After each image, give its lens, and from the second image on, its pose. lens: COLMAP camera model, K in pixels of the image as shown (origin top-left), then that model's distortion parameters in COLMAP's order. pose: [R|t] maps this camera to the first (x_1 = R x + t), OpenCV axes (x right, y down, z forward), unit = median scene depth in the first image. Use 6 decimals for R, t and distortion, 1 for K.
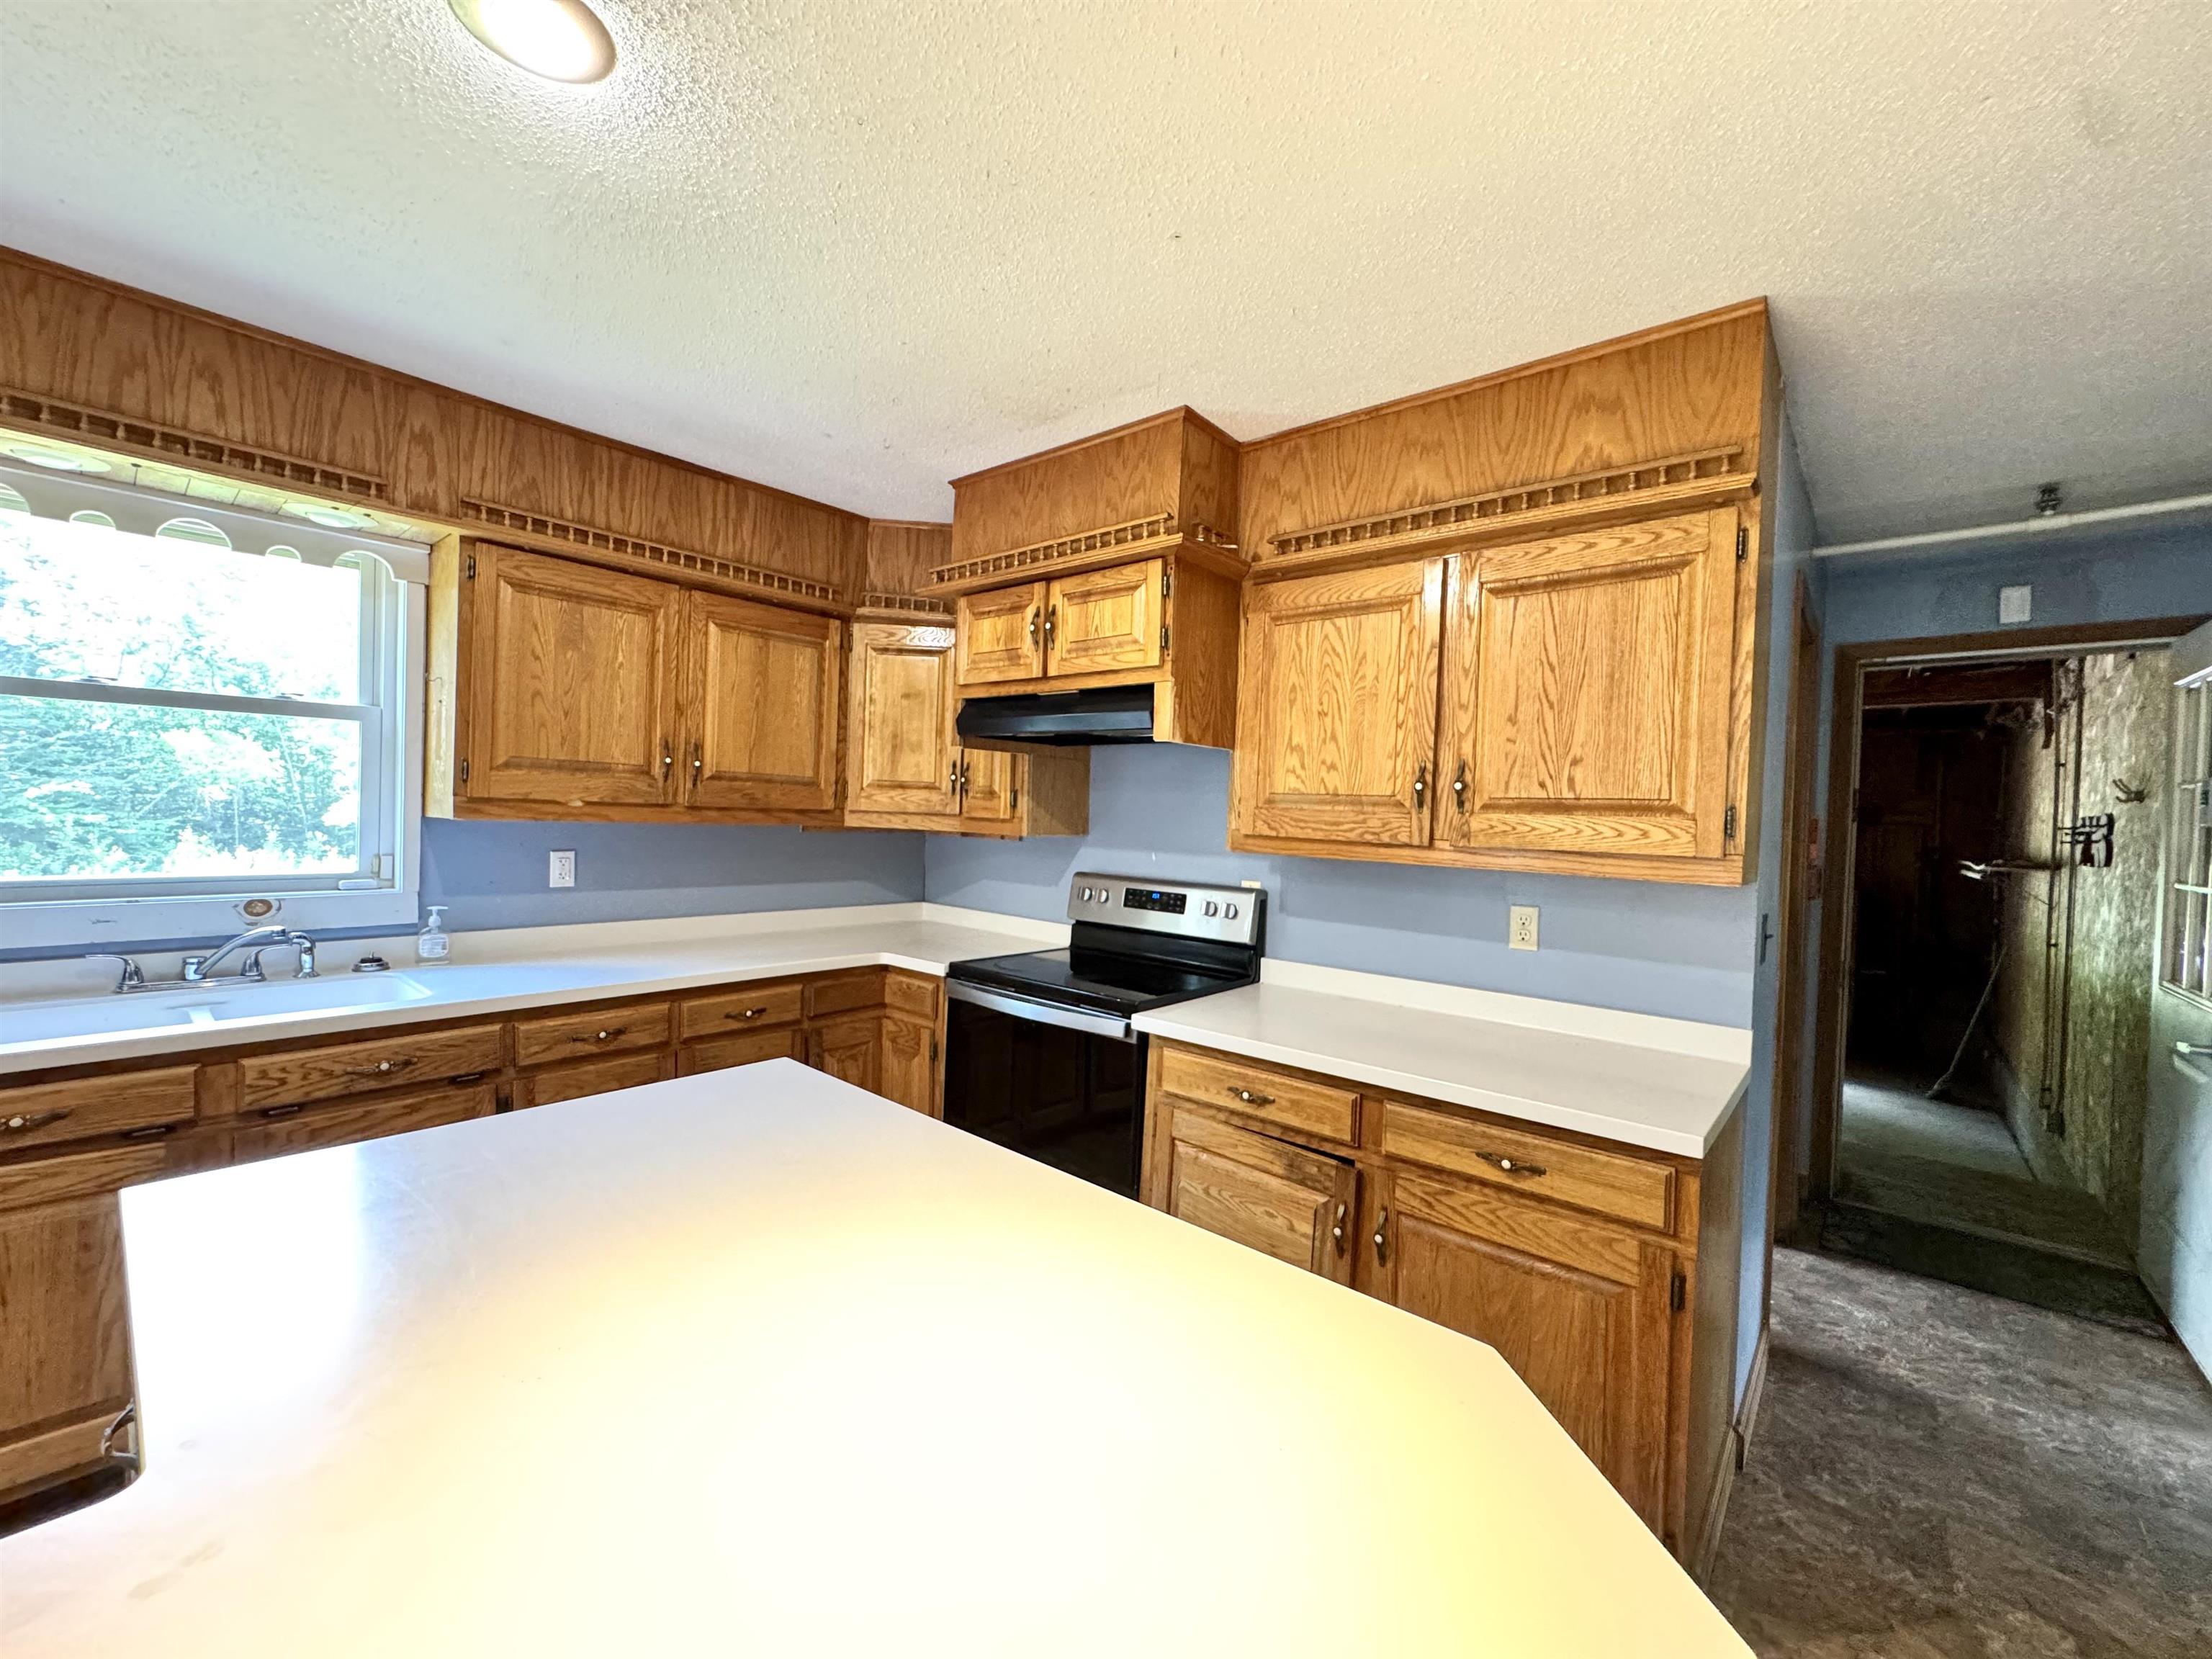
lens RADIAL K [[884.8, 0, 1104.9], [0, 884.8, 827.6], [0, 0, 1]] dist [-0.002883, 0.000529]
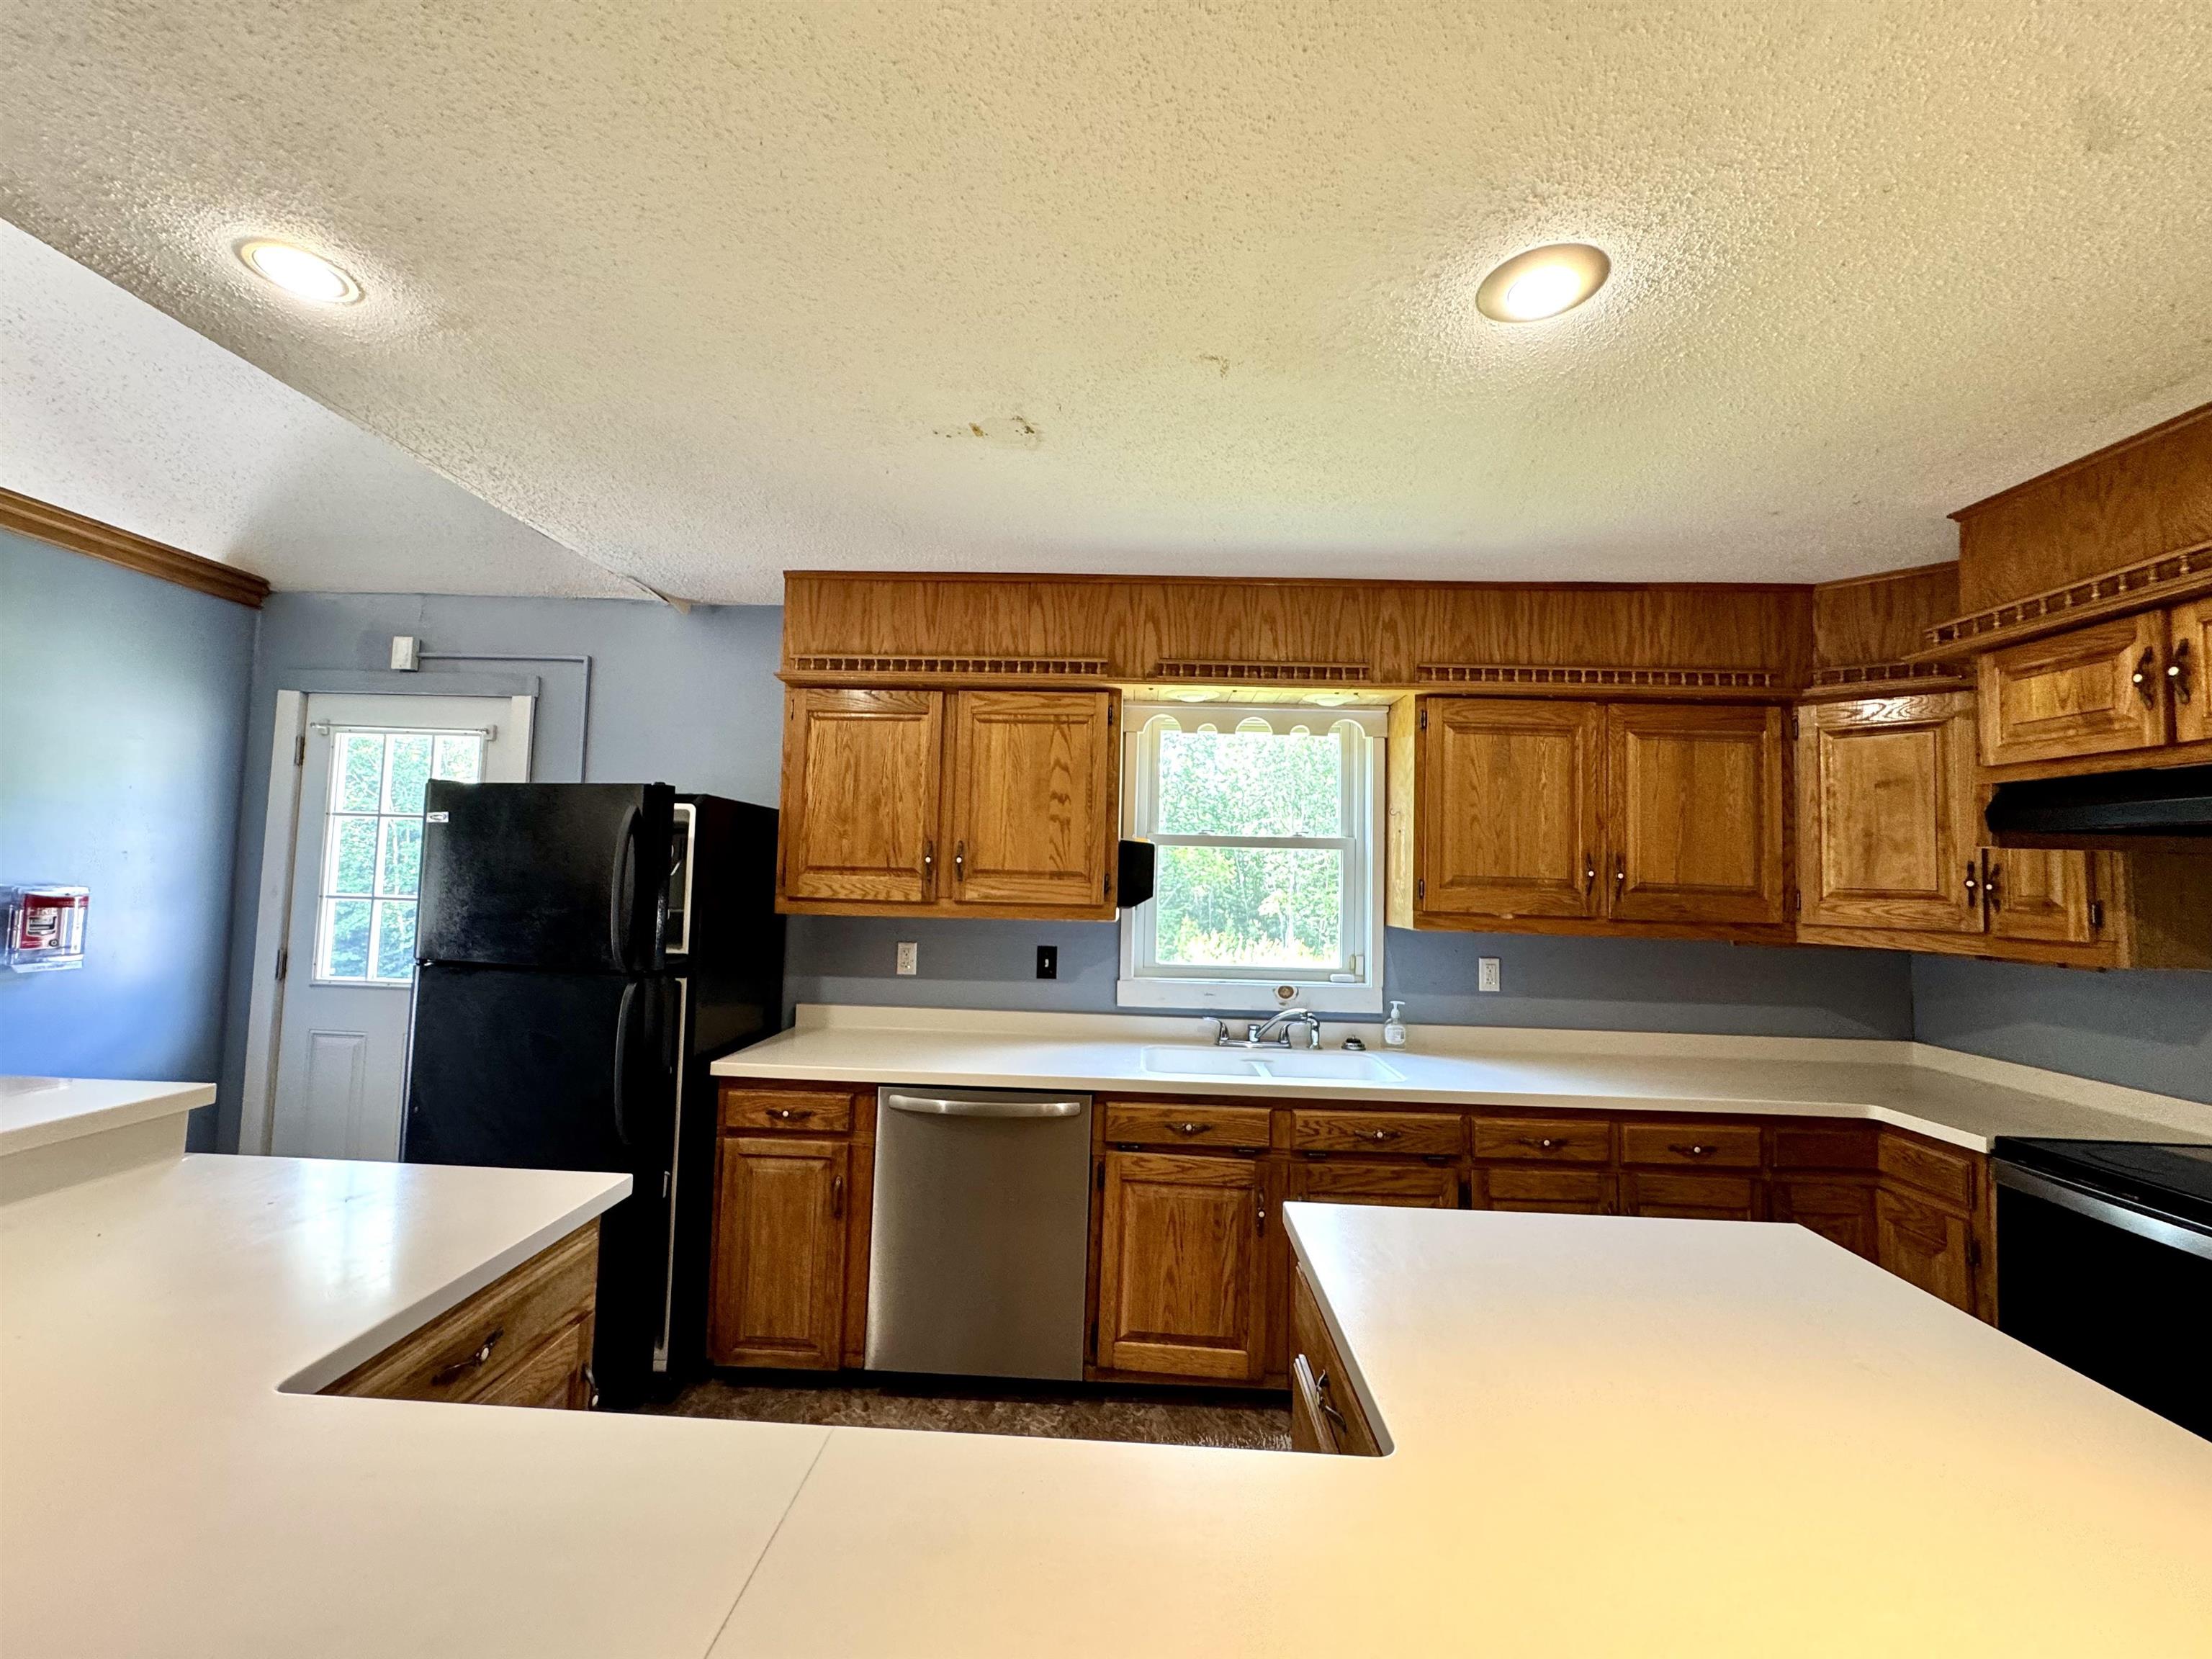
lens RADIAL K [[884.8, 0, 1104.9], [0, 884.8, 827.6], [0, 0, 1]] dist [-0.002883, 0.000529]
pose [[0.629144, -0.061796, -0.774828, -0.060339], [-0.019764, 0.995241, -0.095422, -0.022189], [0.777037, 0.075348, 0.624929, -0.072146]]
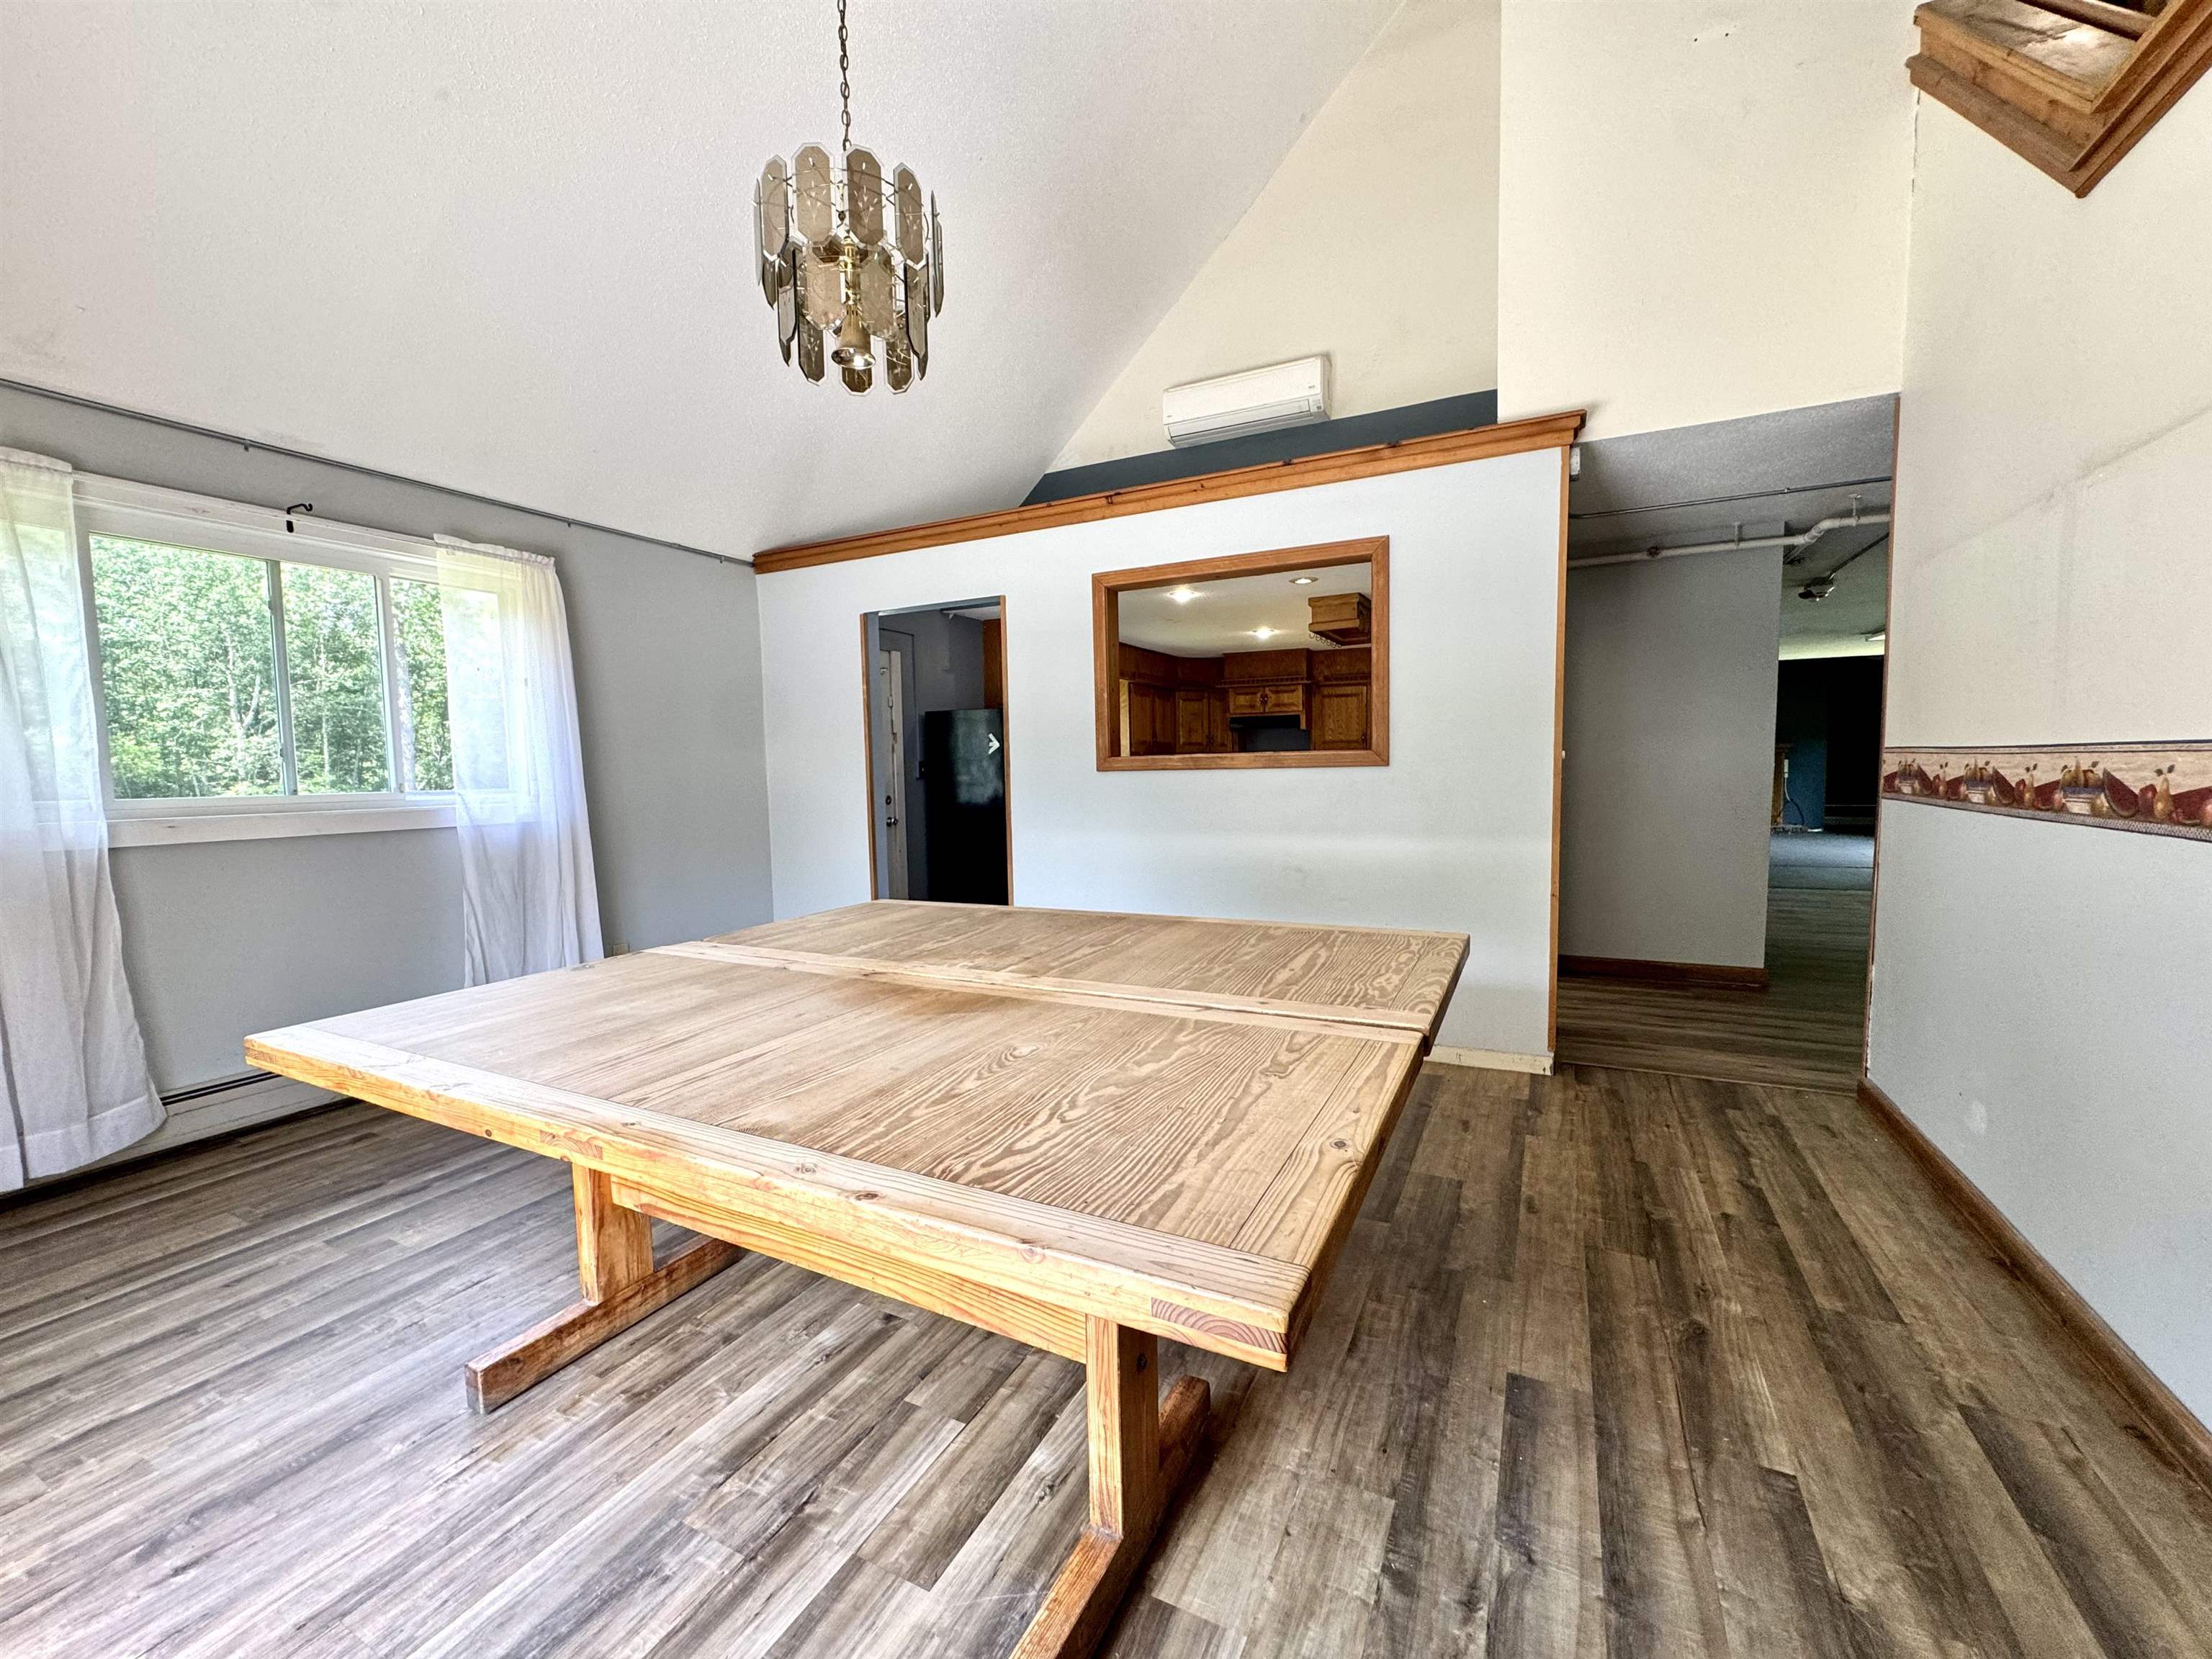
lens RADIAL K [[881.7, 0, 1100.2], [0, 881.7, 820.8], [0, 0, 1]] dist [-0.001714, 0.000416]
pose [[0.967822, -0.070988, 0.241417, -1.622818], [0.059080, 0.996669, 0.056222, 0.035065], [-0.244604, -0.040150, 0.968792, -2.392965]]
